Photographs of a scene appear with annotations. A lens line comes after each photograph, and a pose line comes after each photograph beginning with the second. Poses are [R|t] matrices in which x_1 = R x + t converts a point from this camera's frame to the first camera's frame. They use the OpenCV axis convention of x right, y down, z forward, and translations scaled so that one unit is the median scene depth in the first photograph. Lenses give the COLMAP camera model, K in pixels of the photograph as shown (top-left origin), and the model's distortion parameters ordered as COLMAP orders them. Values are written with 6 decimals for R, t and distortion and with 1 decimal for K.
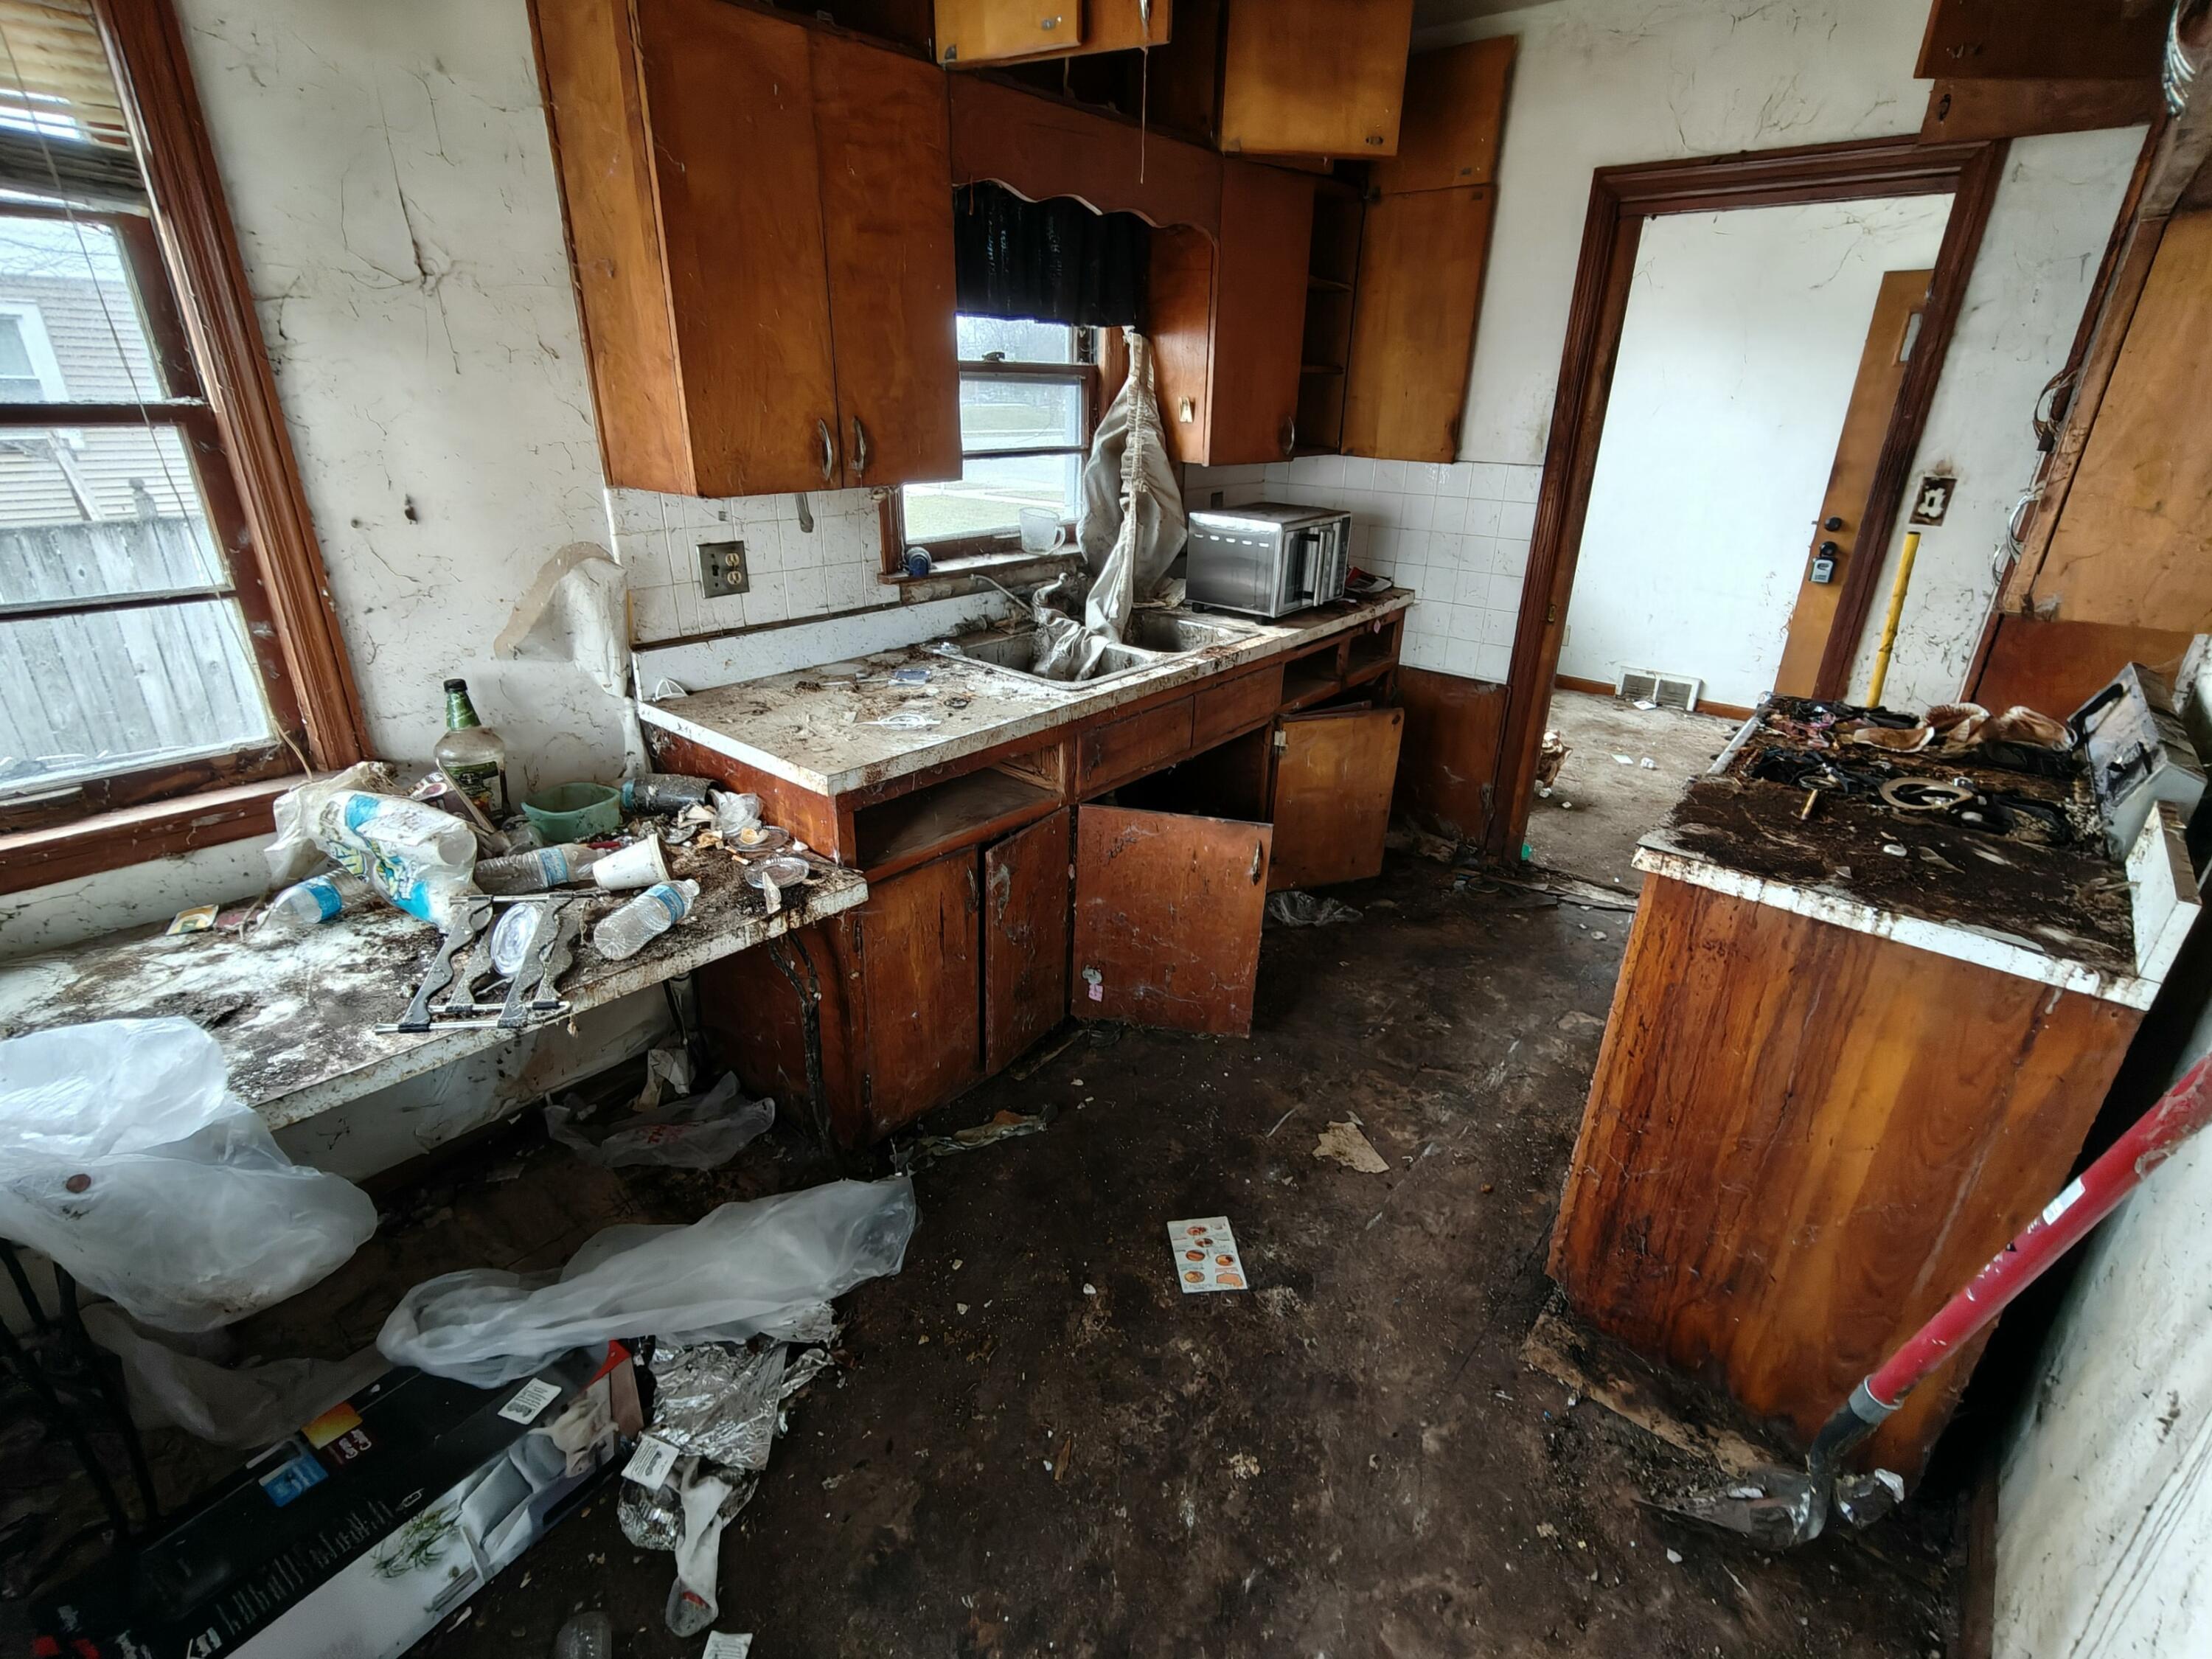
lens RADIAL K [[1044.9, 0, 1091.0], [0, 1044.9, 828.1], [0, 0, 1]] dist [-0.002510, 0.002437]
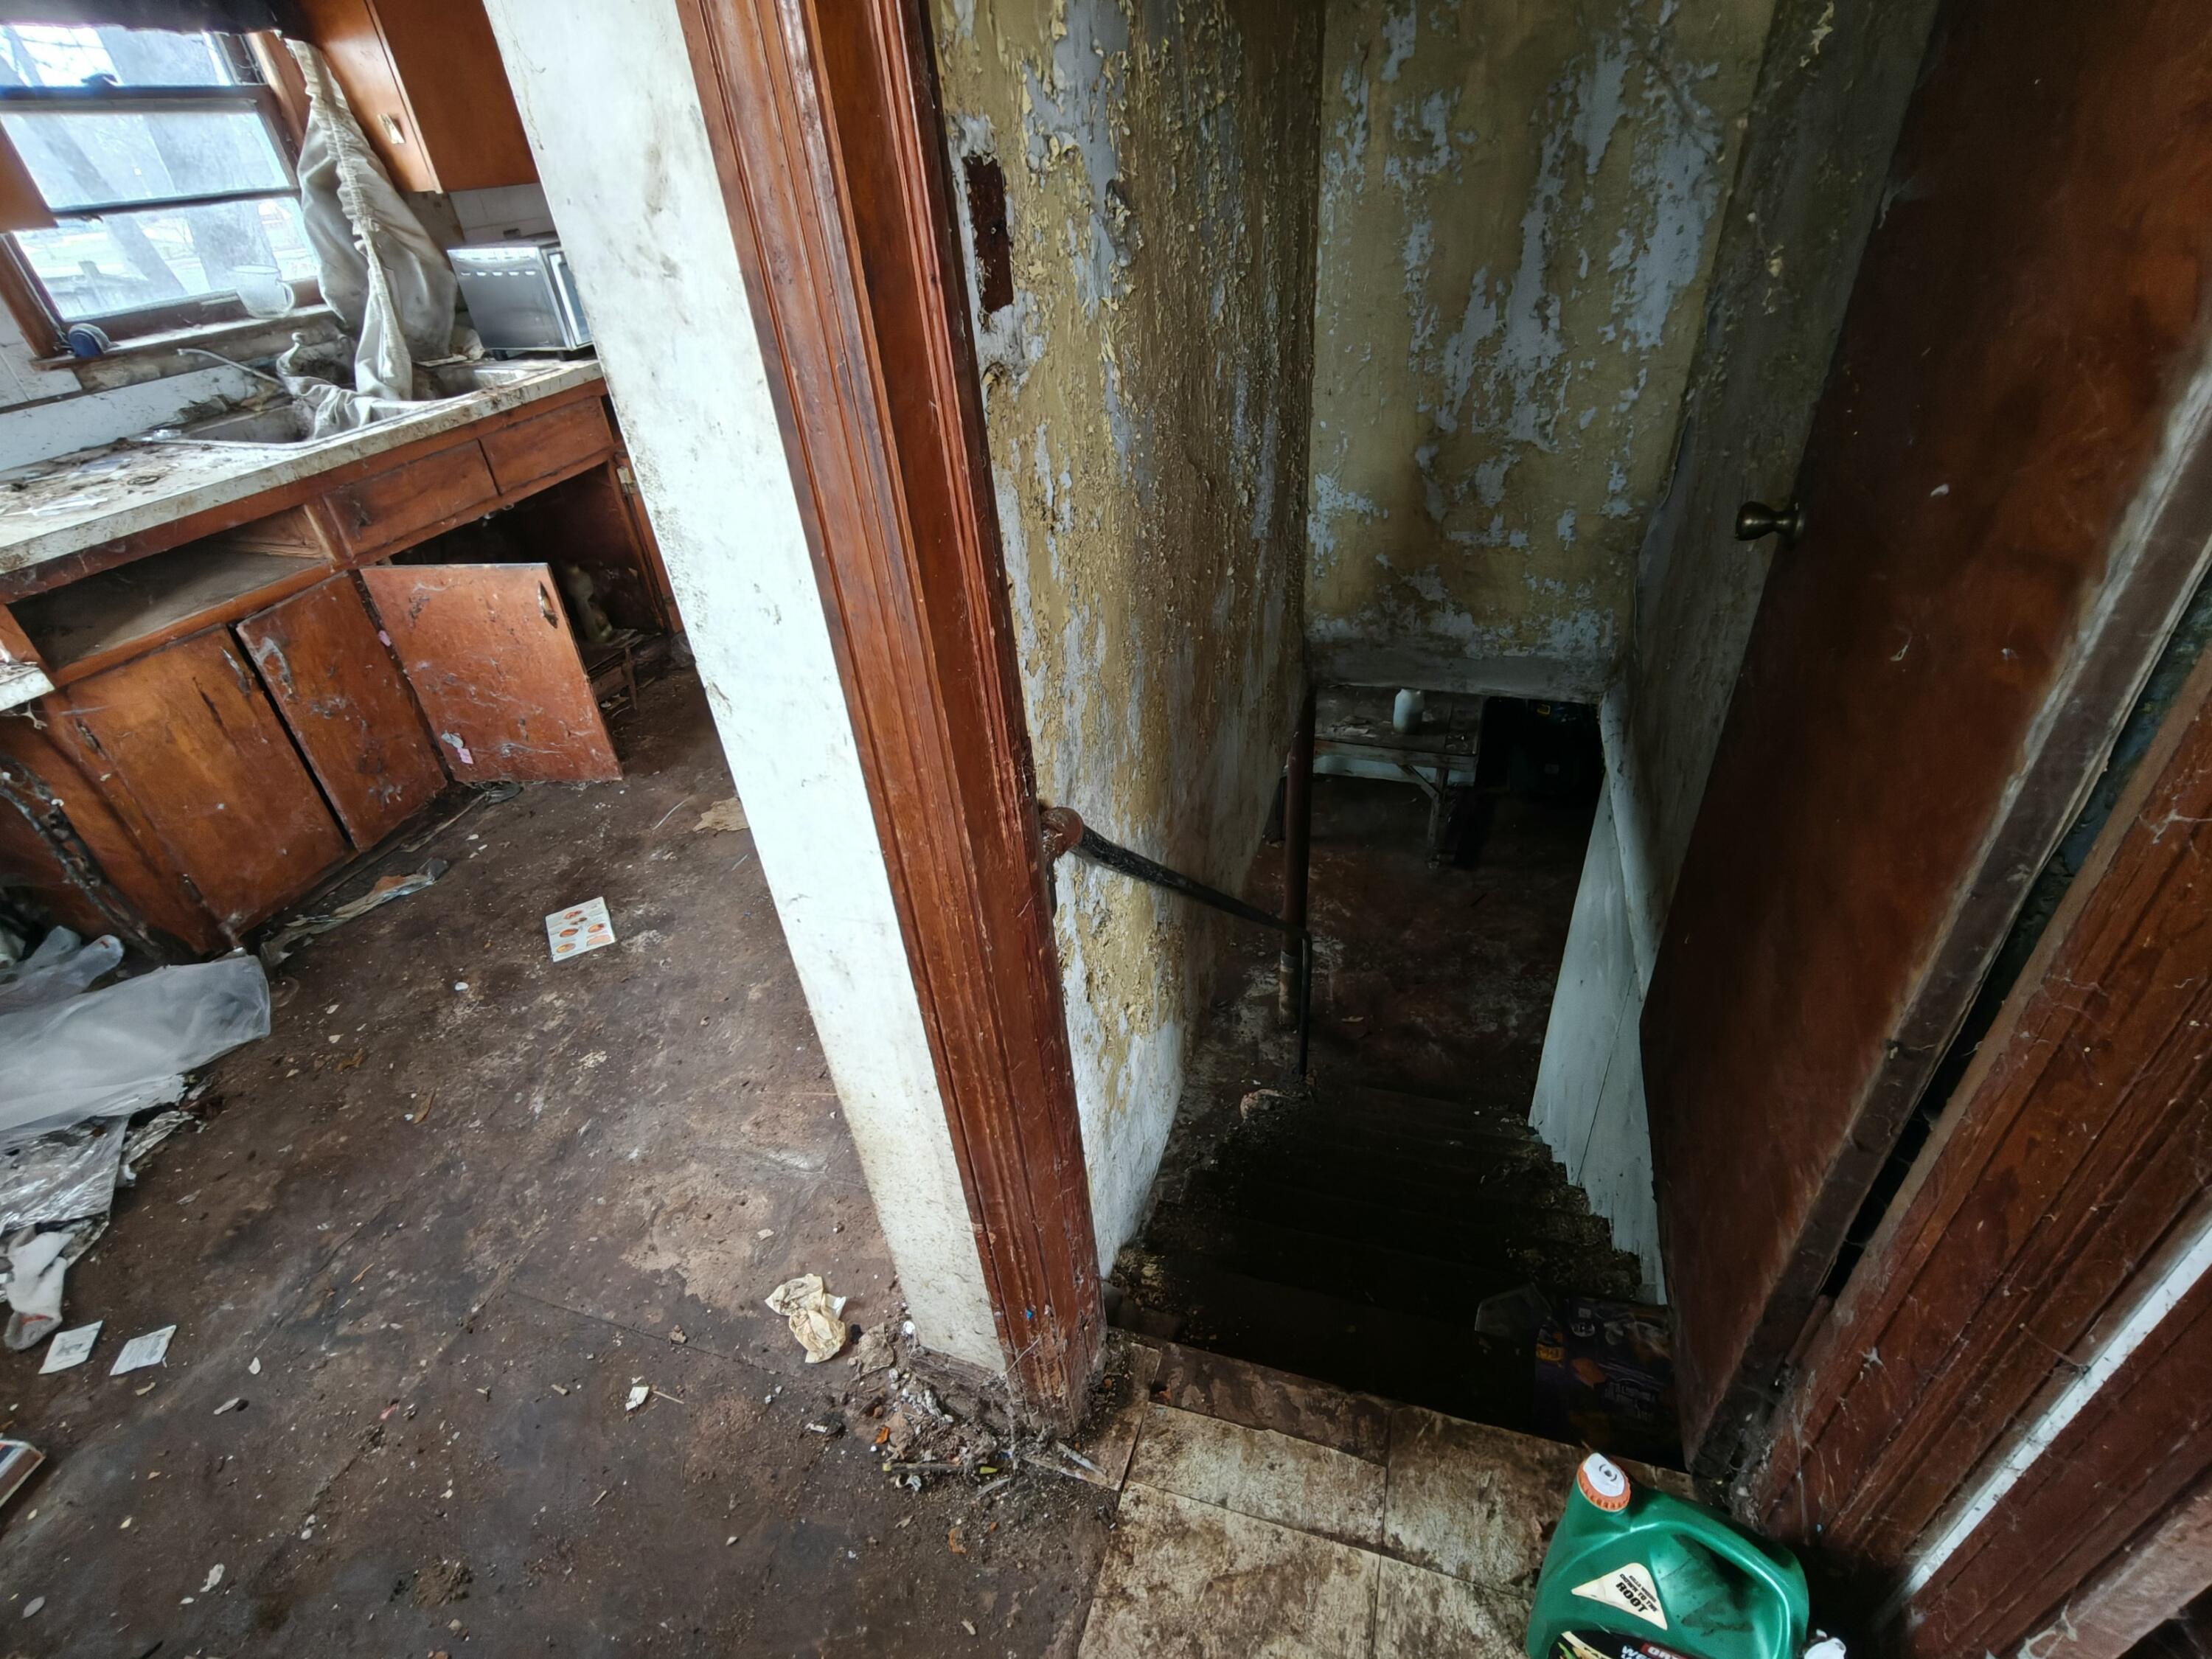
lens RADIAL K [[1044.9, 0, 1109.7], [0, 1044.9, 833.3], [0, 0, 1]] dist [-0.002510, 0.002437]
pose [[0.918576, -0.284453, 0.274416, 0.297202], [0.227957, 0.948468, 0.220100, 0.159991], [-0.322883, -0.139623, 0.936083, -0.190227]]
